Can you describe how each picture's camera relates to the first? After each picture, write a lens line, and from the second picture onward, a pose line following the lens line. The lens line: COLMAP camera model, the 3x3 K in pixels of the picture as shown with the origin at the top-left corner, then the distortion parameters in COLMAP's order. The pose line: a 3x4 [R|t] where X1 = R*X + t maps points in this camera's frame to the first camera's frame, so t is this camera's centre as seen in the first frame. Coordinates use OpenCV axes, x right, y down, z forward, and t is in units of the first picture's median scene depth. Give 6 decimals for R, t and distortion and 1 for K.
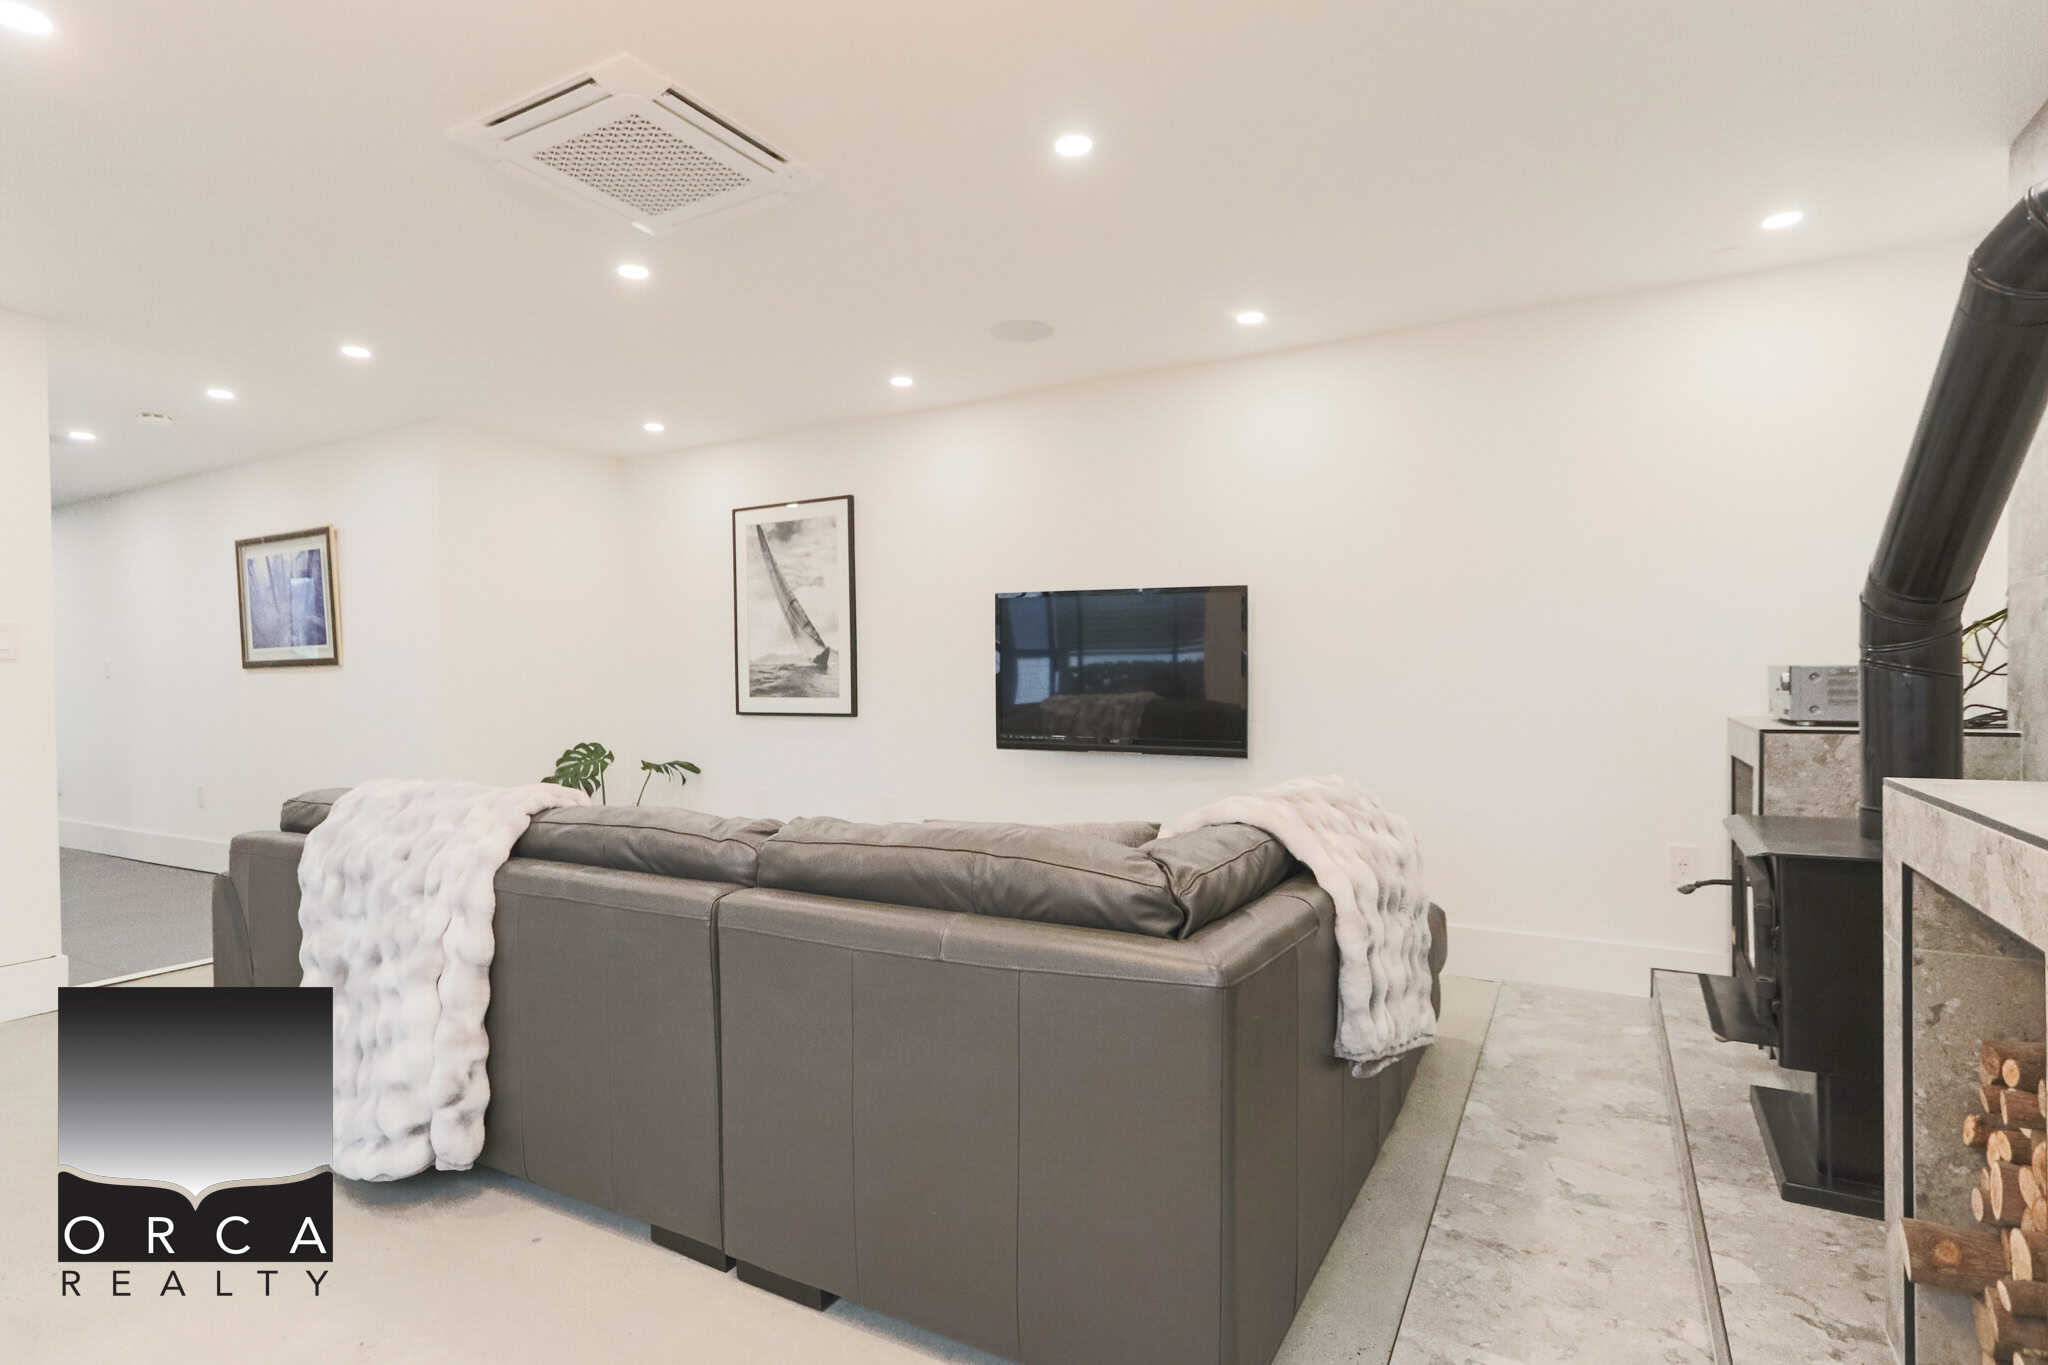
lens RADIAL K [[1034.8, 0, 1010.5], [0, 1034.8, 684.5], [0, 0, 1]] dist [0.003274, 0.001029]
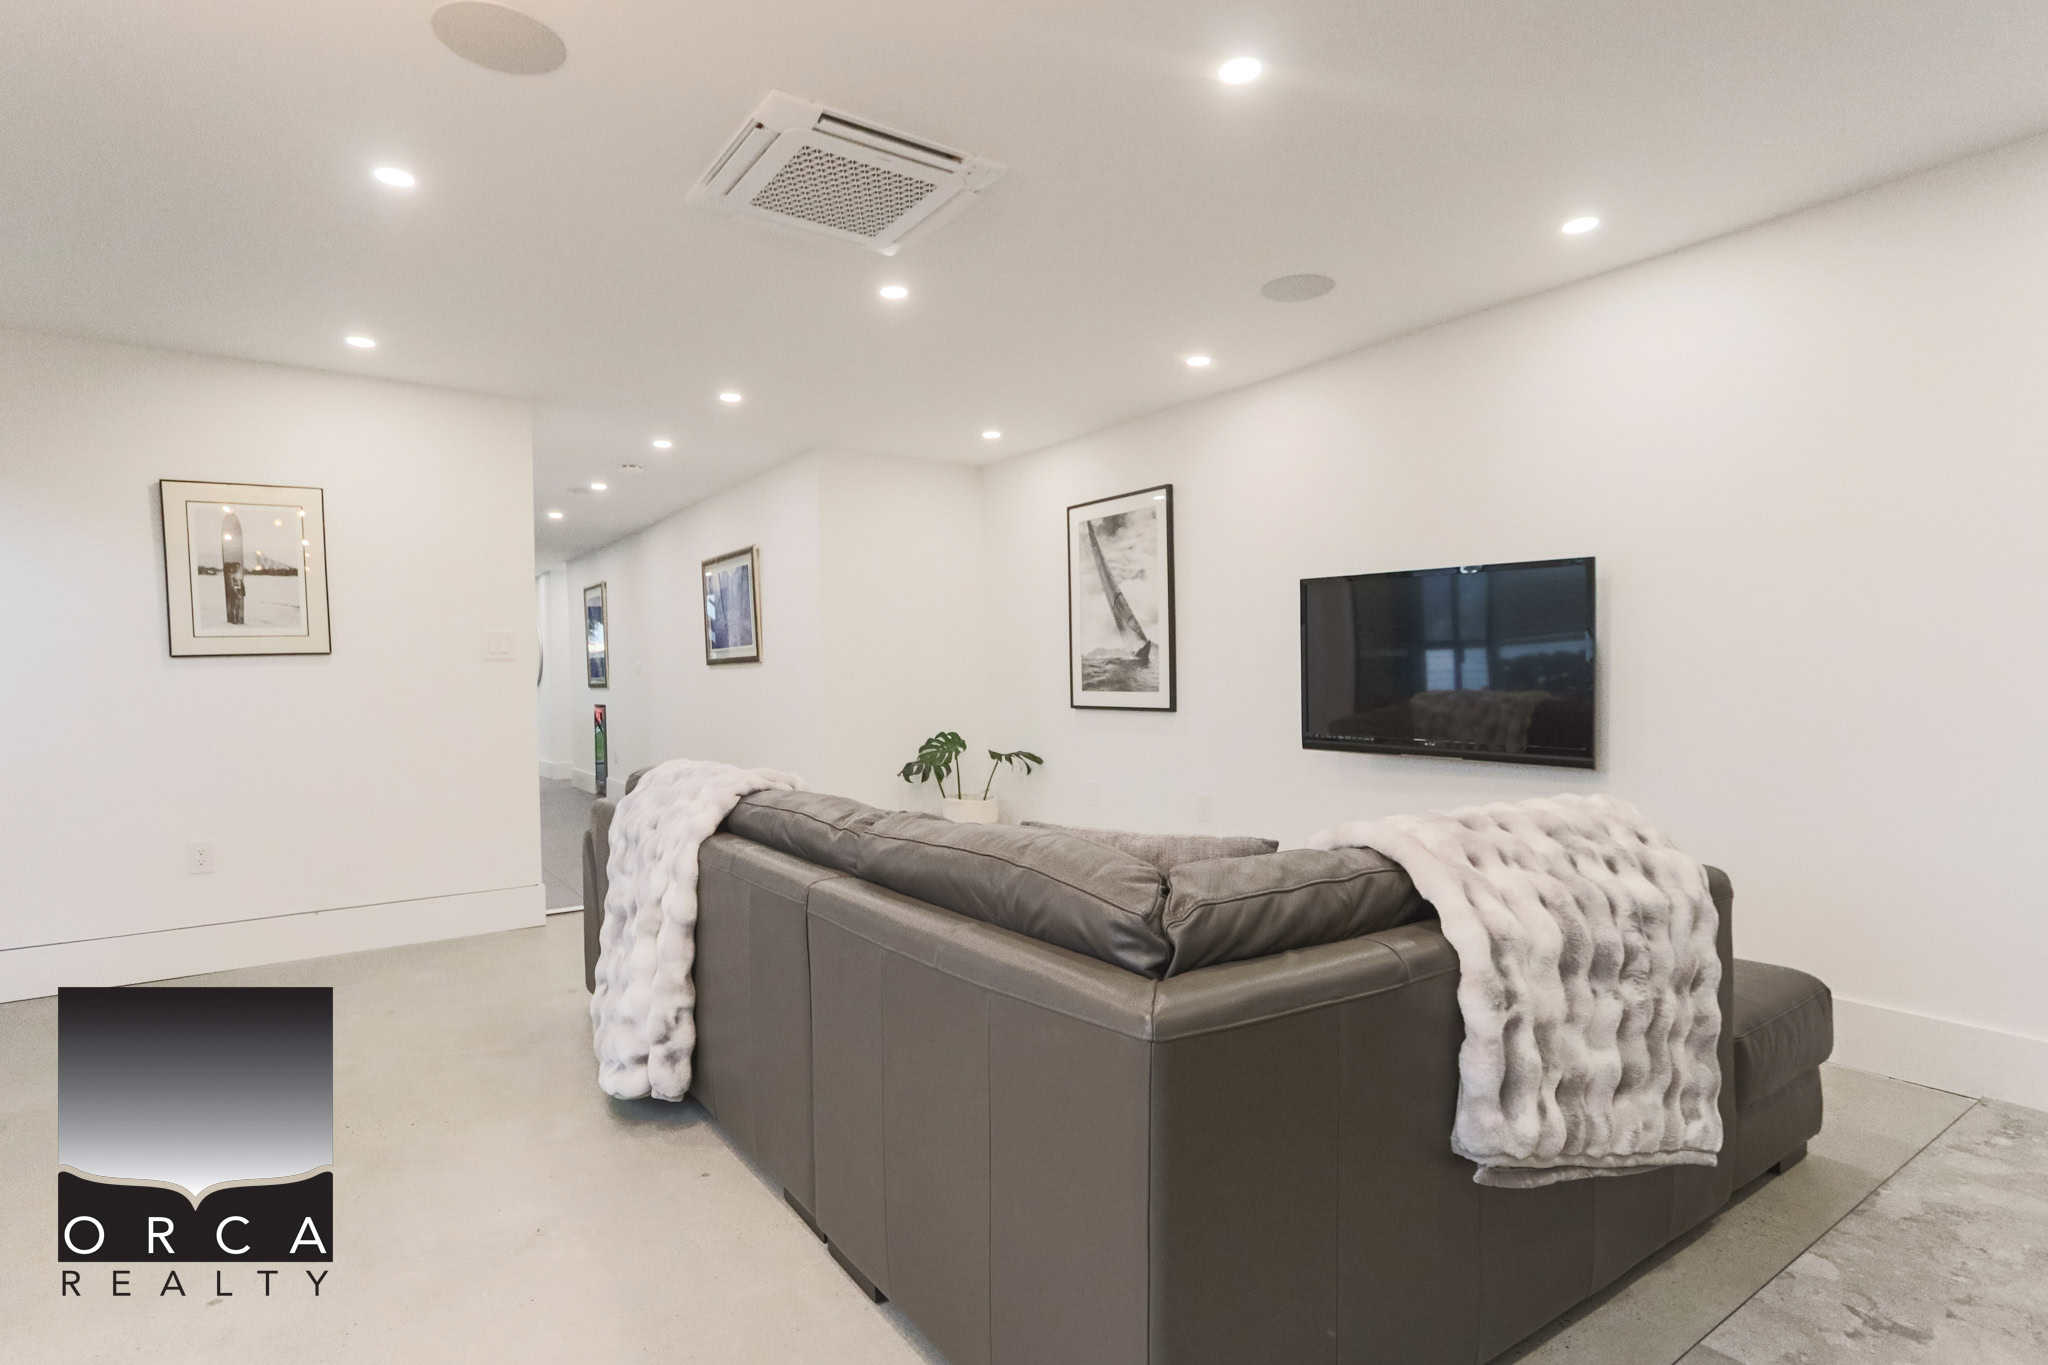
lens RADIAL K [[1034.8, 0, 1010.5], [0, 1034.8, 684.5], [0, 0, 1]] dist [0.003274, 0.001029]
pose [[0.902537, 0.002934, -0.430603, 0.146857], [-0.000215, 0.999980, 0.006363, -0.000654], [0.430613, -0.005650, 0.902519, 0.061493]]
